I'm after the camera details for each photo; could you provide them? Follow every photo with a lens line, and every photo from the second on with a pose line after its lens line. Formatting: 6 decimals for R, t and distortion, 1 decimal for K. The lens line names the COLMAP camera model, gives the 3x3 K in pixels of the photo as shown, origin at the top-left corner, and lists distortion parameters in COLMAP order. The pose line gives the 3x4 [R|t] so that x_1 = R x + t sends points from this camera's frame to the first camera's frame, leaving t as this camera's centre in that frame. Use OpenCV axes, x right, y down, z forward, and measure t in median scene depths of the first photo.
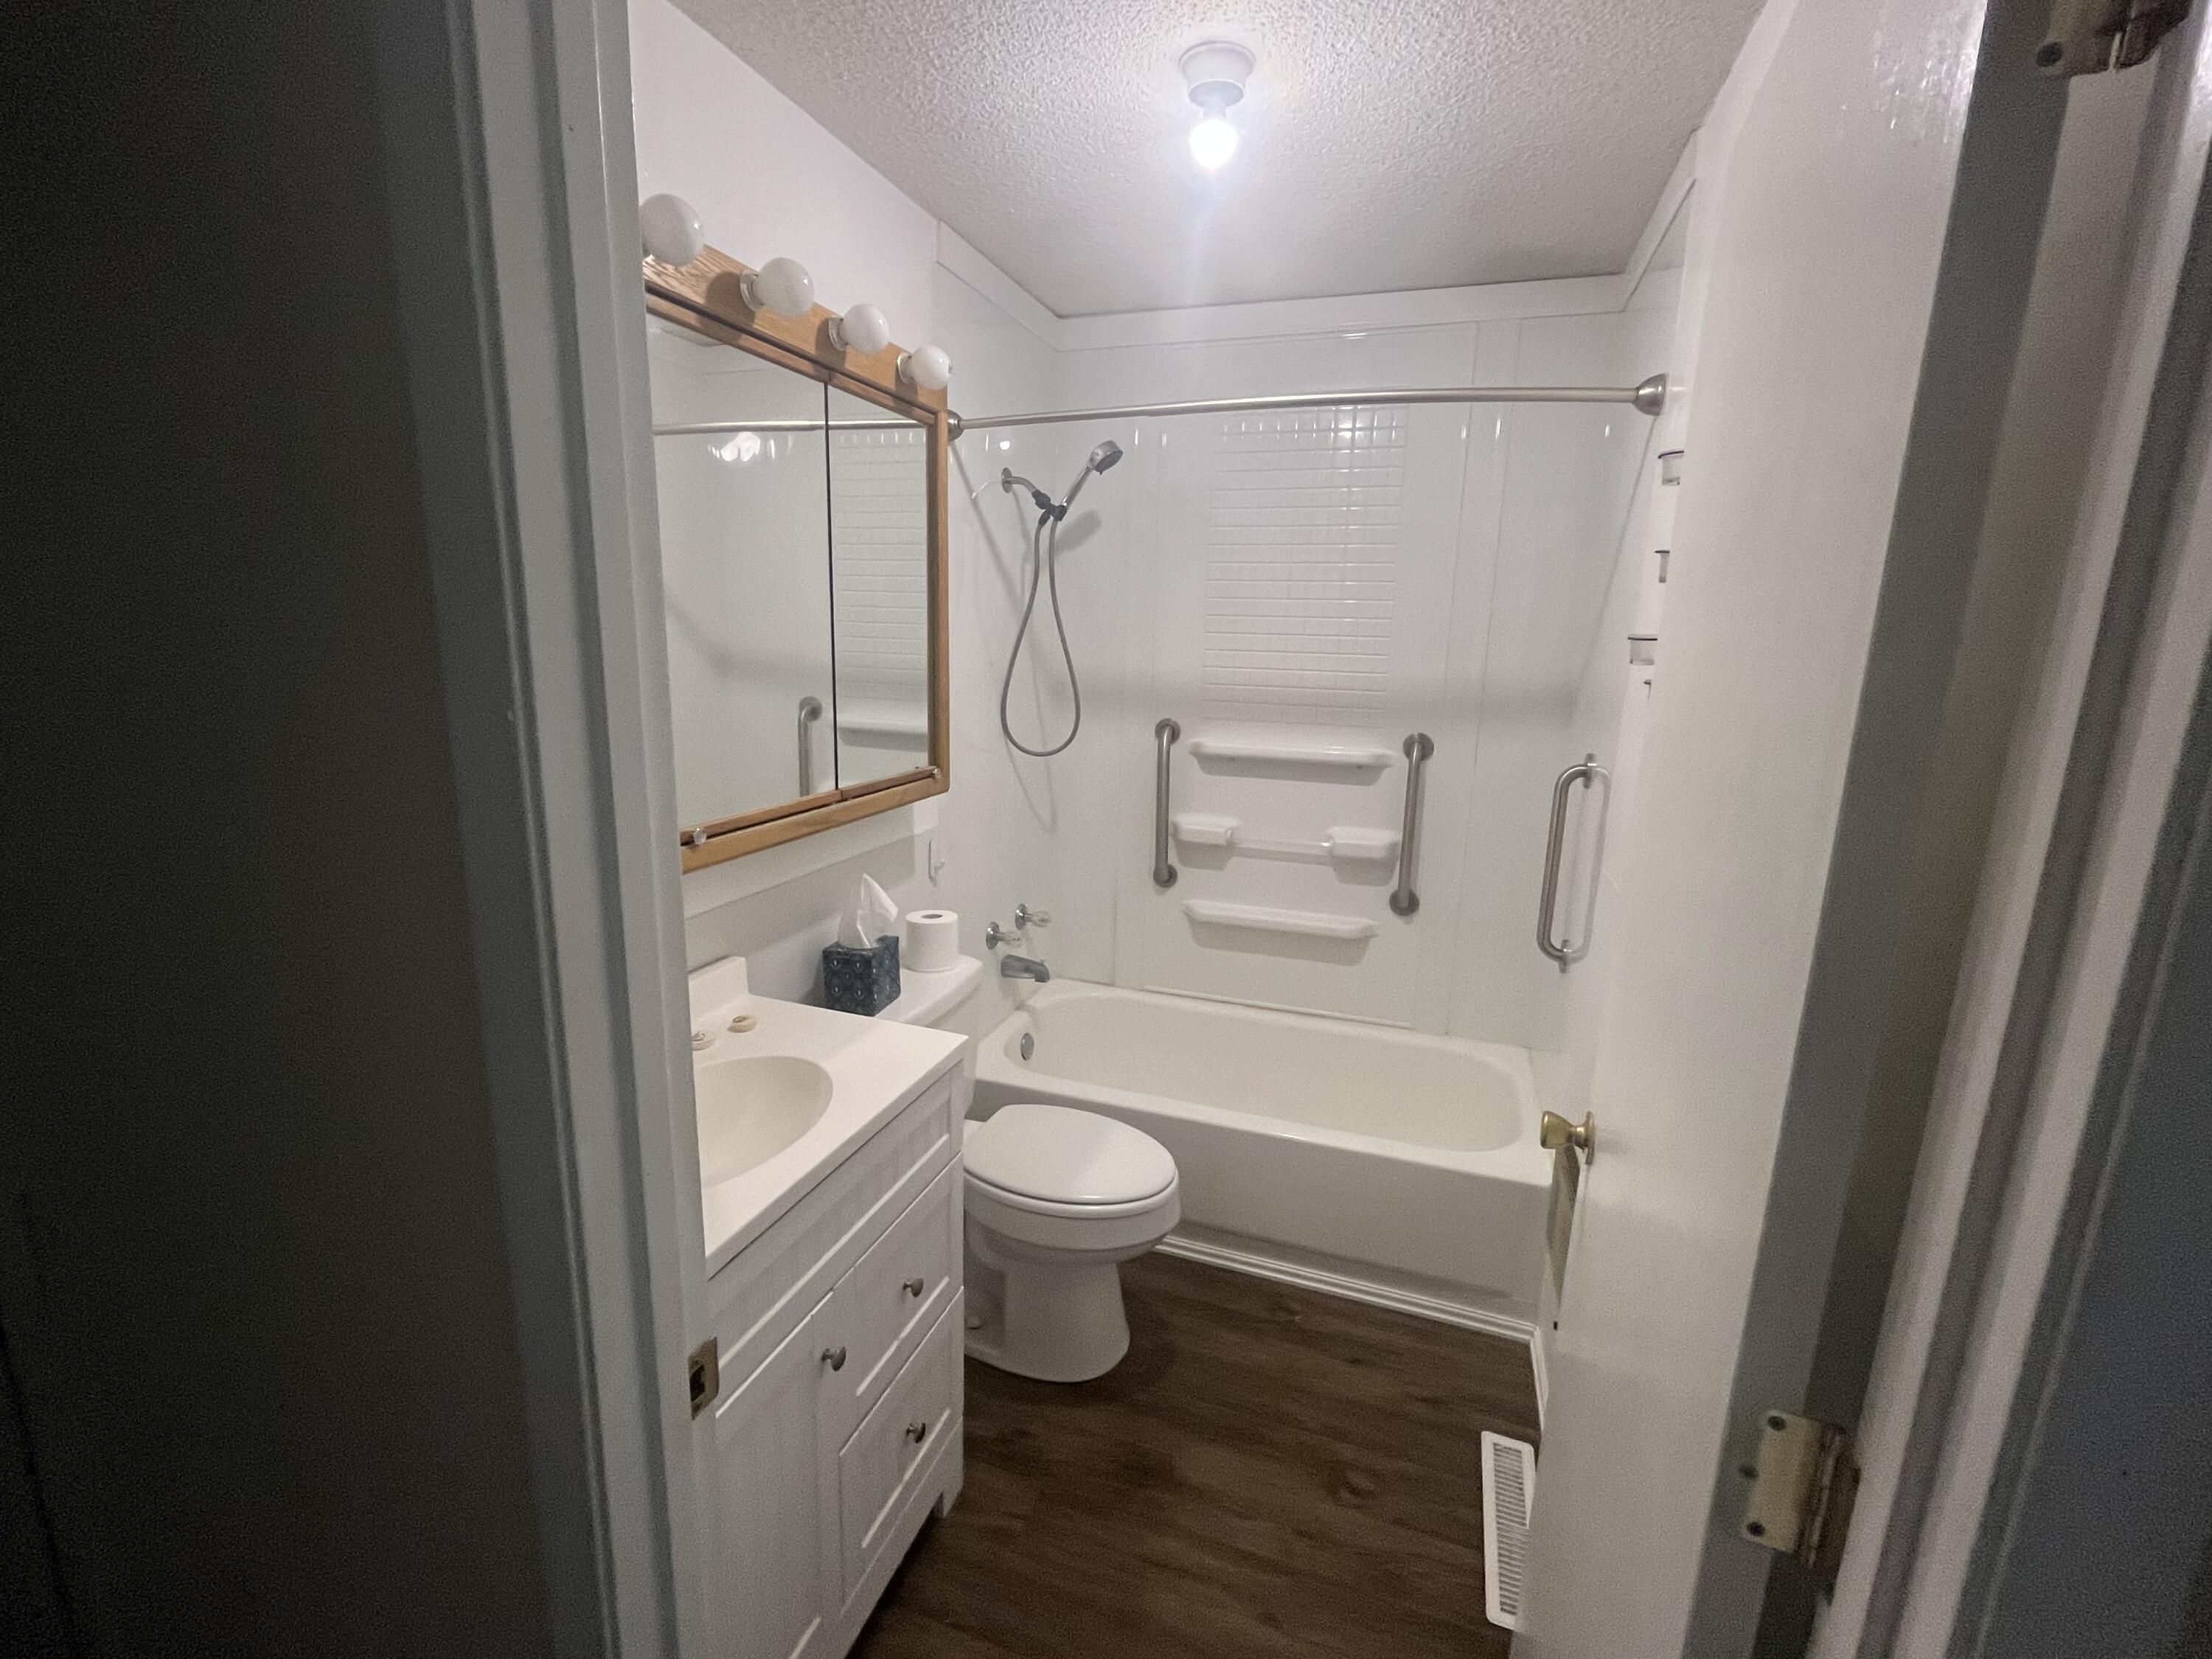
lens RADIAL K [[958.6, 0, 1104.8], [0, 958.6, 826.6], [0, 0, 1]] dist [-0.003493, 0.000848]
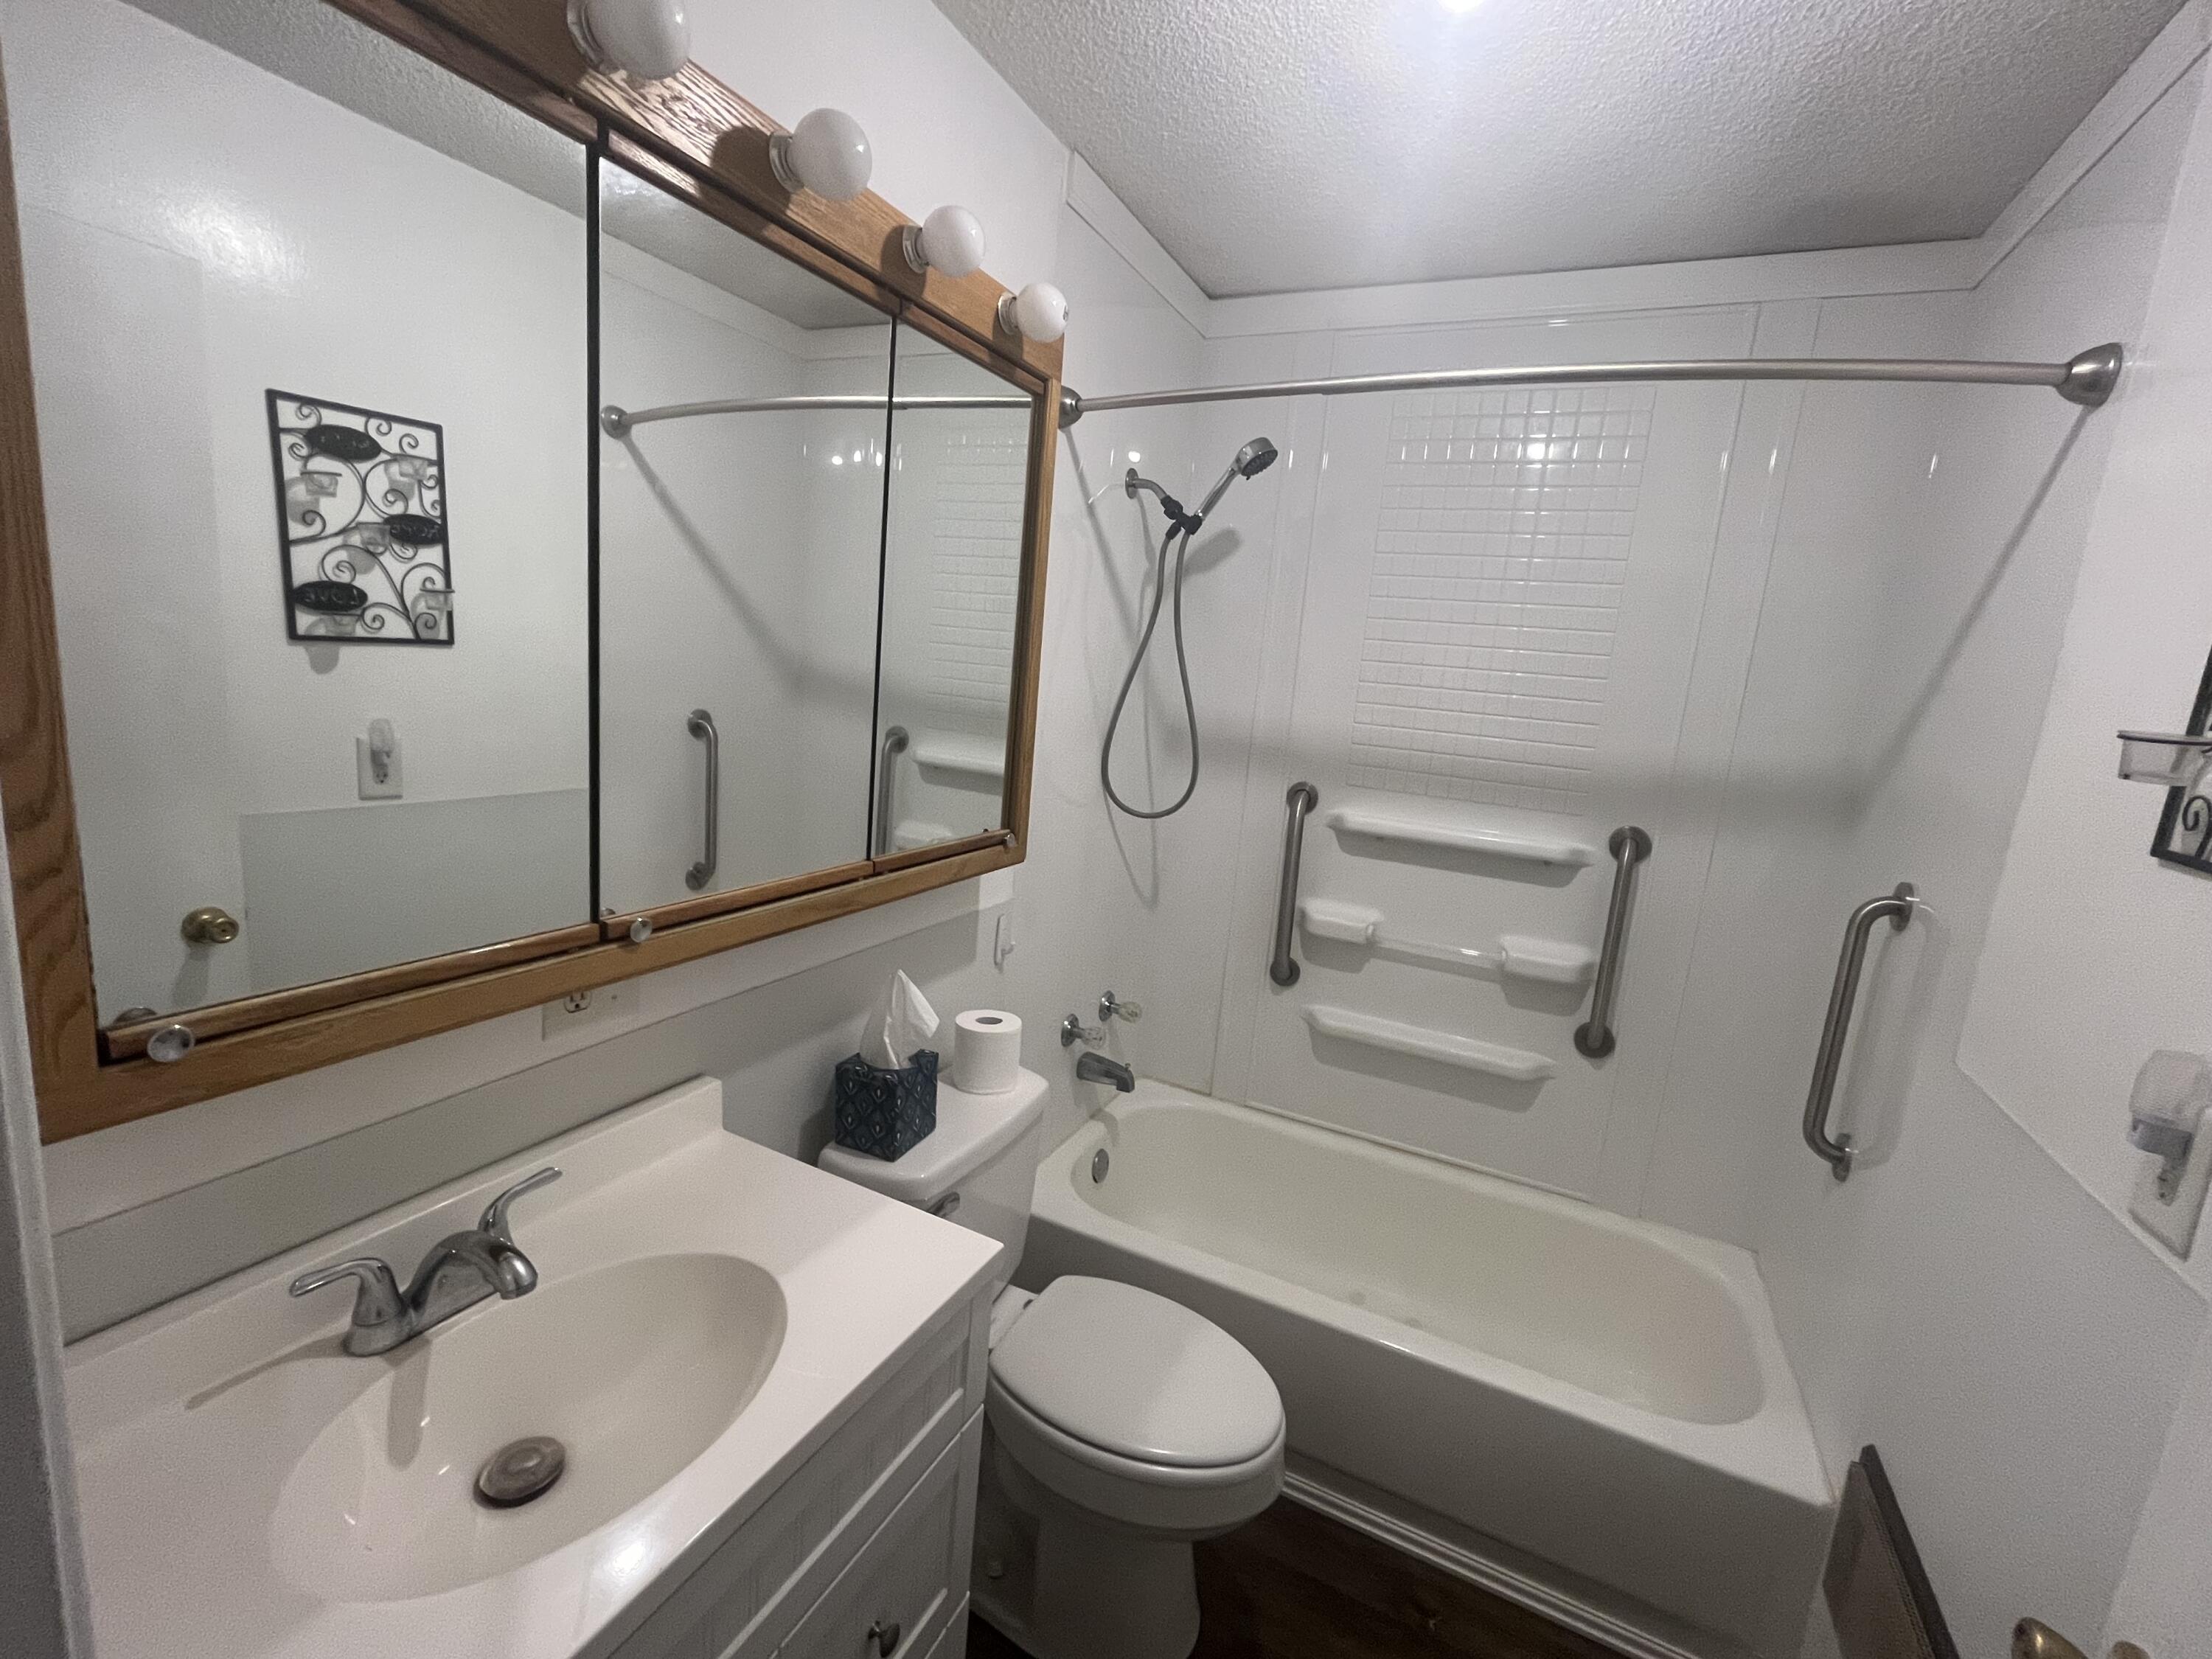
lens RADIAL K [[958.6, 0, 1104.8], [0, 958.6, 826.6], [0, 0, 1]] dist [-0.003493, 0.000848]
pose [[0.990889, 0.079378, -0.108804, -0.013303], [-0.083417, 0.995966, -0.033080, -0.041827], [0.105739, 0.041855, 0.993513, 0.209103]]
